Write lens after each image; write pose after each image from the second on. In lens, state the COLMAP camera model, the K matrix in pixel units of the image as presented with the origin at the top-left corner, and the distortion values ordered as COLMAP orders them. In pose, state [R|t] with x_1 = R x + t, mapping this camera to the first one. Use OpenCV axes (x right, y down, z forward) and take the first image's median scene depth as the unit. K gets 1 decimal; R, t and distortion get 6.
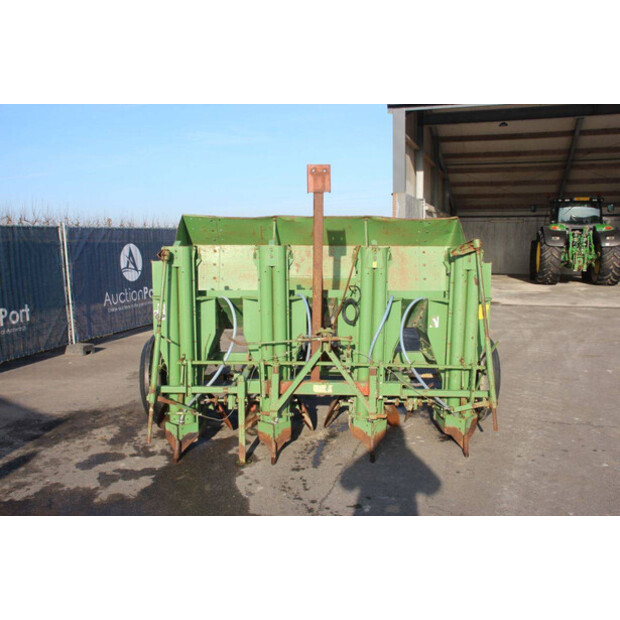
lens RADIAL K [[577.7, 0, 308.5], [0, 577.7, 324.5], [0, 0, 1]] dist [-0.047212, 0.001692]
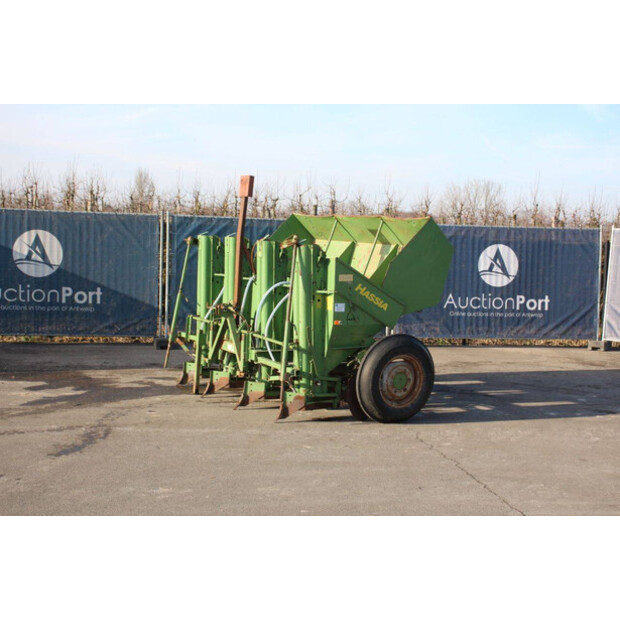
lens RADIAL K [[911.0, 0, 310.0], [0, 911.0, 310.0], [0, 0, 1]] dist [0.118904, 0.024228]
pose [[0.509132, 0.092501, -0.855703, 1.497606], [-0.160661, 0.986947, 0.011097, -0.018311], [0.845560, 0.131828, 0.517348, 0.070095]]
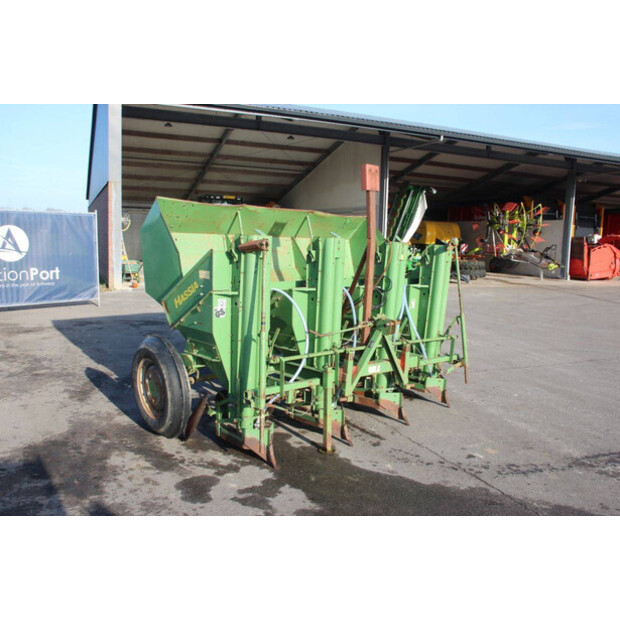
lens RADIAL K [[539.9, 0, 296.8], [0, 539.9, 310.1], [0, 0, 1]] dist [-0.081084, 0.011256]
pose [[0.751538, -0.056425, 0.657272, -0.616377], [0.052043, 0.998301, 0.026196, -0.029464], [-0.657634, 0.014519, 0.753198, 0.256627]]
